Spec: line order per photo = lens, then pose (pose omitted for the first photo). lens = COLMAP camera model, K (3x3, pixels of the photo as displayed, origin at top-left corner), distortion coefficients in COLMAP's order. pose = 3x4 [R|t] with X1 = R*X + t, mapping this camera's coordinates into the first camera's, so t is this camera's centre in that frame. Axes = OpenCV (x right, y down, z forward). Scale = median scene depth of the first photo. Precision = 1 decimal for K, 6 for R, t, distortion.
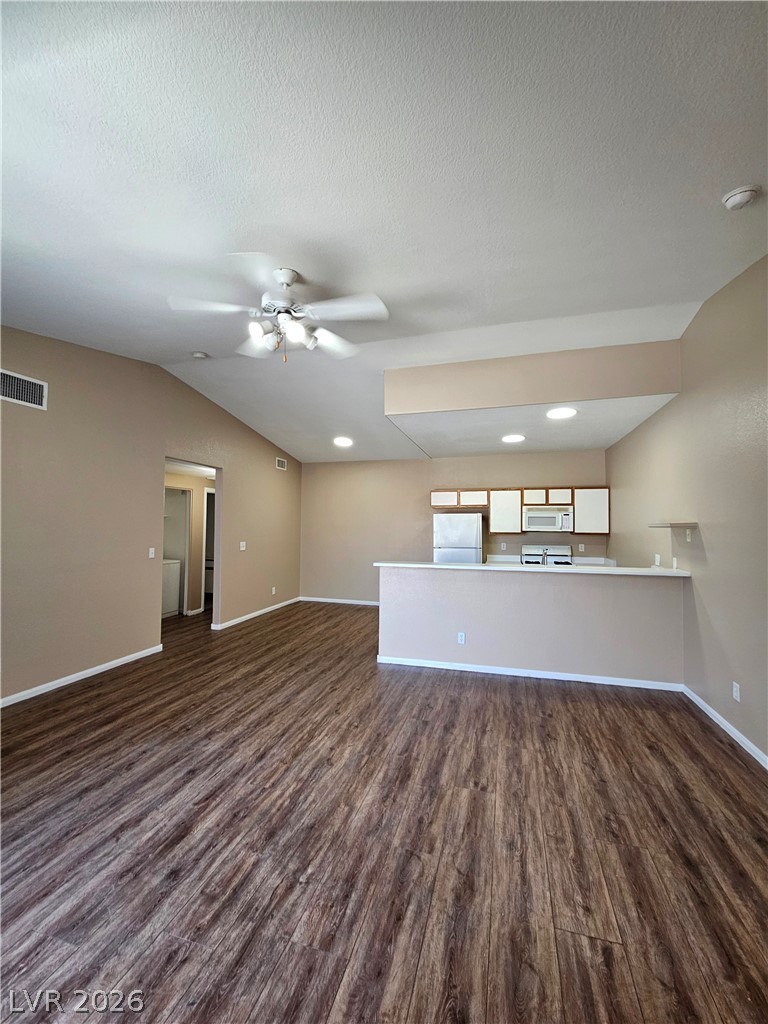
lens RADIAL K [[419.4, 0, 384.5], [0, 419.4, 512.8], [0, 0, 1]] dist [-0.001182, 0.000436]
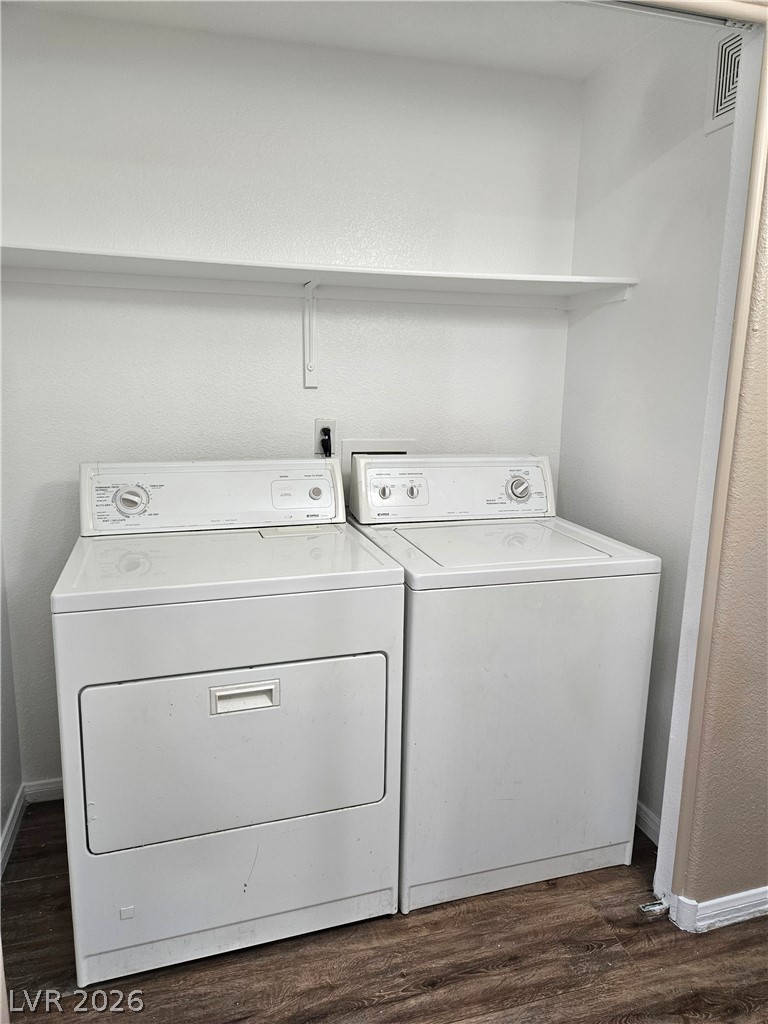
lens RADIAL K [[682.1, 0, 379.6], [0, 682.1, 512.8], [0, 0, 1]] dist [0.072533, -0.053444]
pose [[0.520280, 0.162127, -0.838465, -0.722784], [0.021812, 0.978971, 0.202830, 0.094113], [0.853717, -0.123817, 0.505803, 1.717872]]
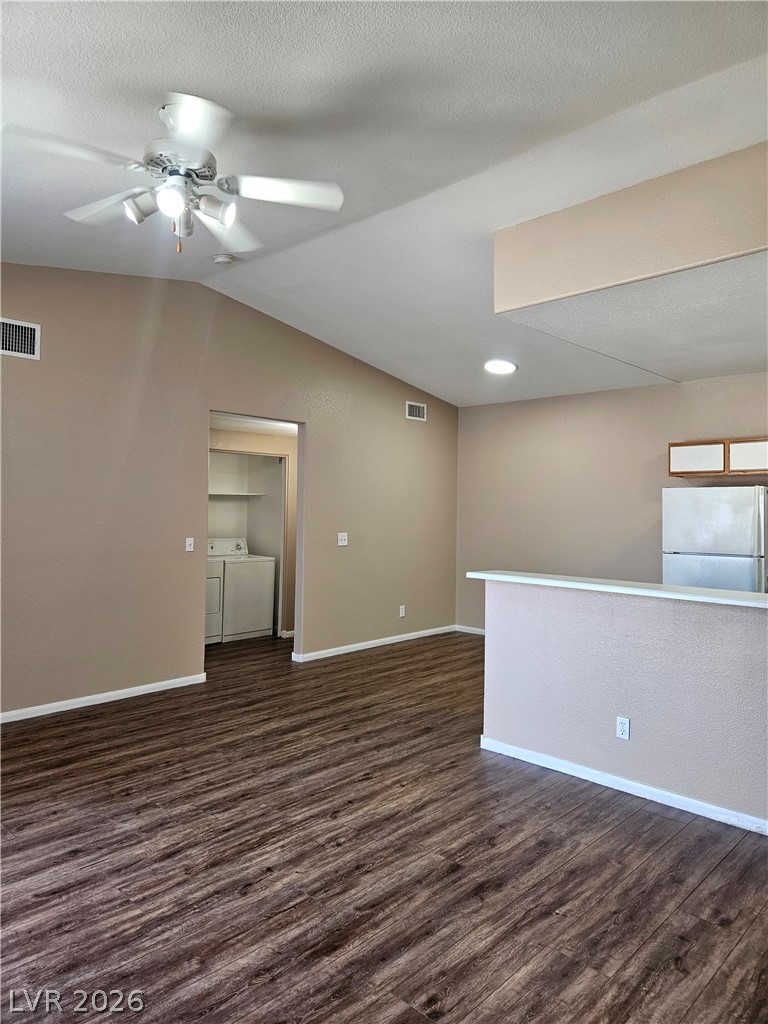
lens RADIAL K [[682.1, 0, 383.5], [0, 682.1, 494.1], [0, 0, 1]] dist [0.072533, -0.053444]
pose [[0.888221, -0.003719, -0.459401, 0.432949], [0.006393, 0.999970, 0.004267, 0.008789], [0.459372, -0.006727, 0.888219, 0.156550]]
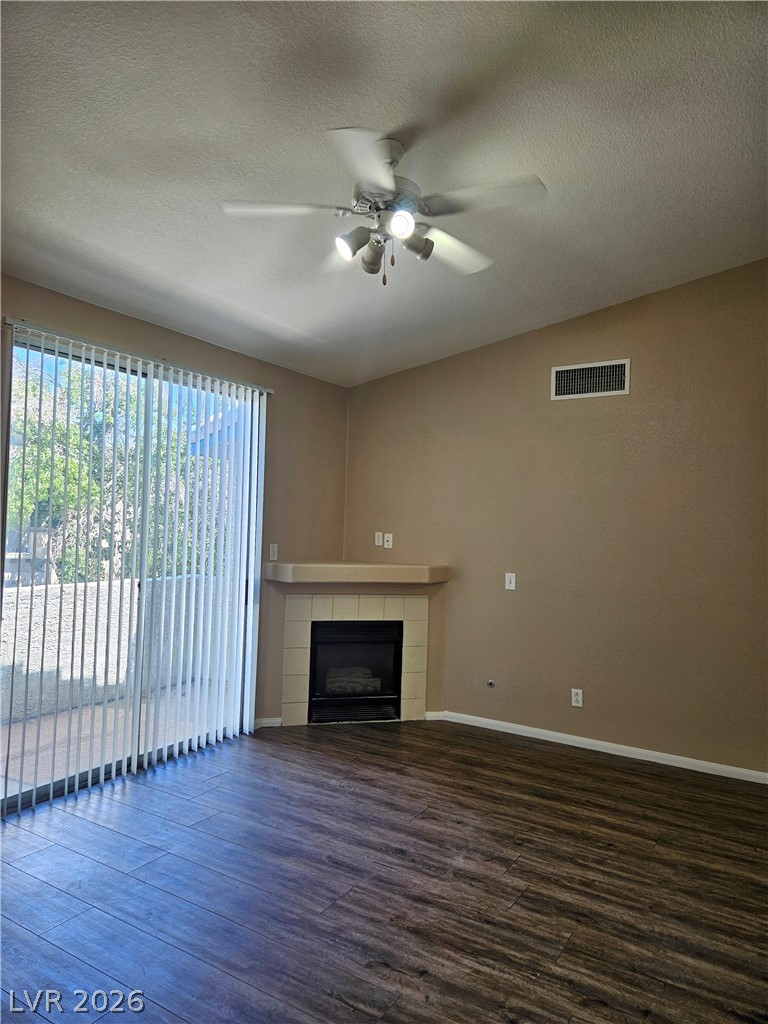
lens RADIAL K [[682.1, 0, 381.9], [0, 682.1, 501.9], [0, 0, 1]] dist [0.072533, -0.053444]
pose [[-0.265849, -0.051344, -0.962647, 0.644592], [0.000978, 0.998566, -0.053530, 0.032400], [0.964014, -0.015173, -0.265417, 1.042848]]
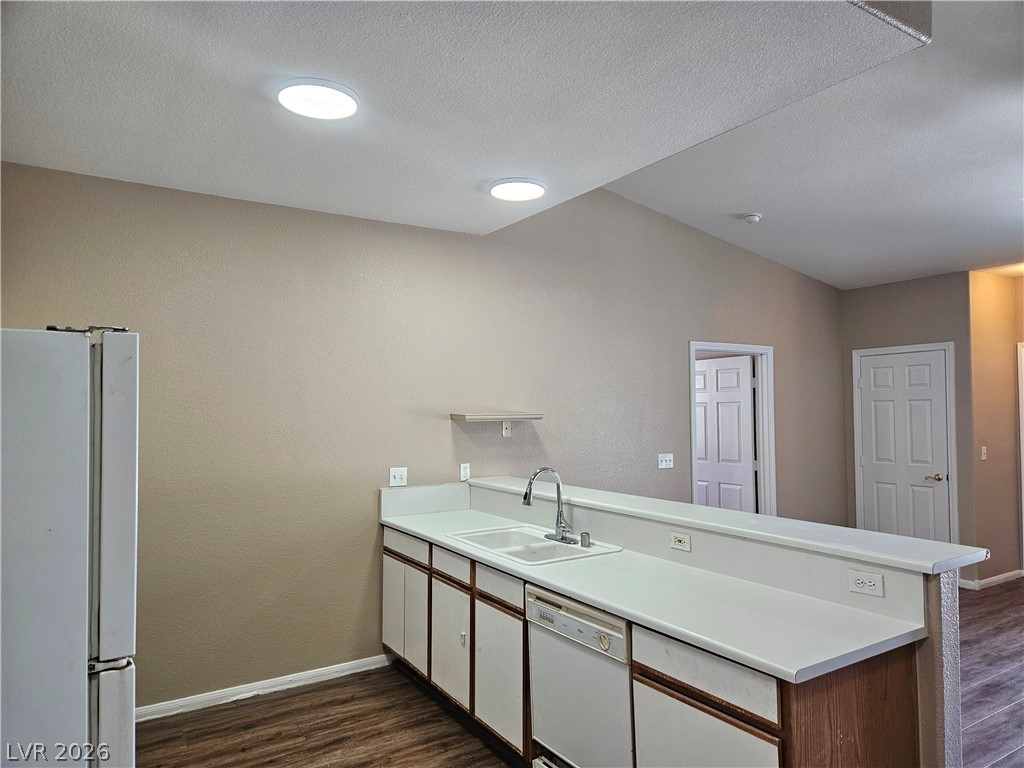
lens RADIAL K [[682.1, 0, 506.4], [0, 682.1, 386.8], [0, 0, 1]] dist [0.072533, -0.053444]
pose [[-0.746995, 0.019781, 0.664536, -0.150909], [-0.018557, 0.998547, -0.050584, 0.045946], [-0.664571, -0.050118, -0.745542, 2.288531]]
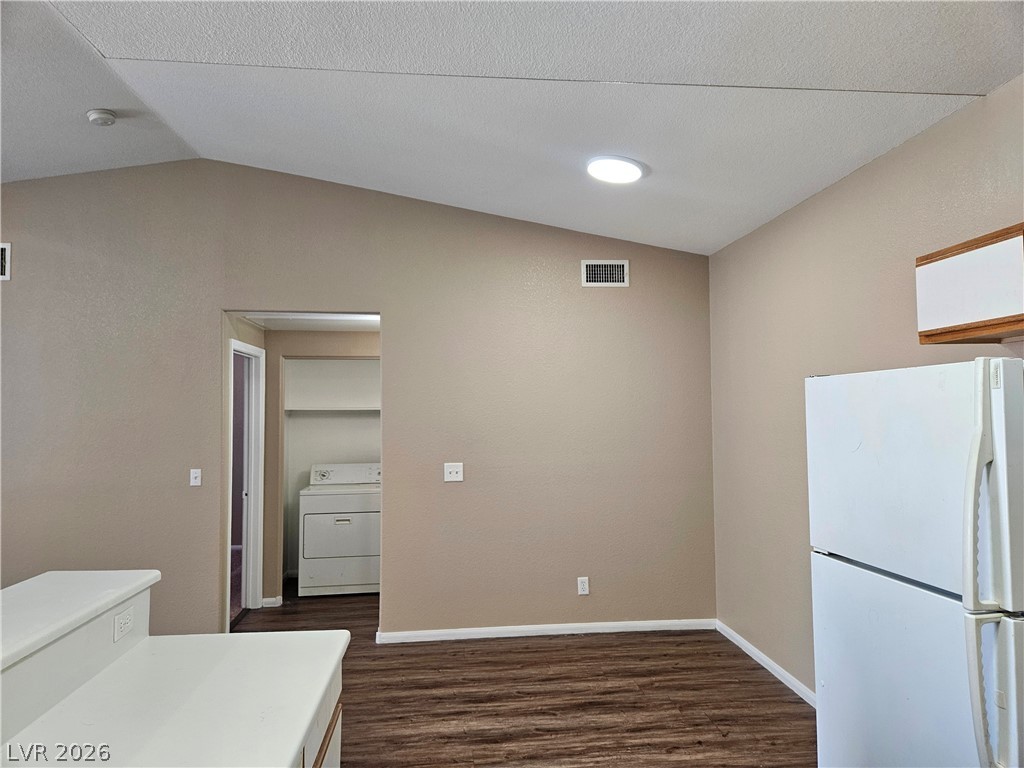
lens RADIAL K [[682.1, 0, 504.4], [0, 682.1, 381.4], [0, 0, 1]] dist [0.072533, -0.053444]
pose [[0.370667, -0.053139, -0.927244, 0.780237], [0.040176, 0.998345, -0.041153, 0.027684], [0.927896, -0.021998, 0.372189, 1.580304]]
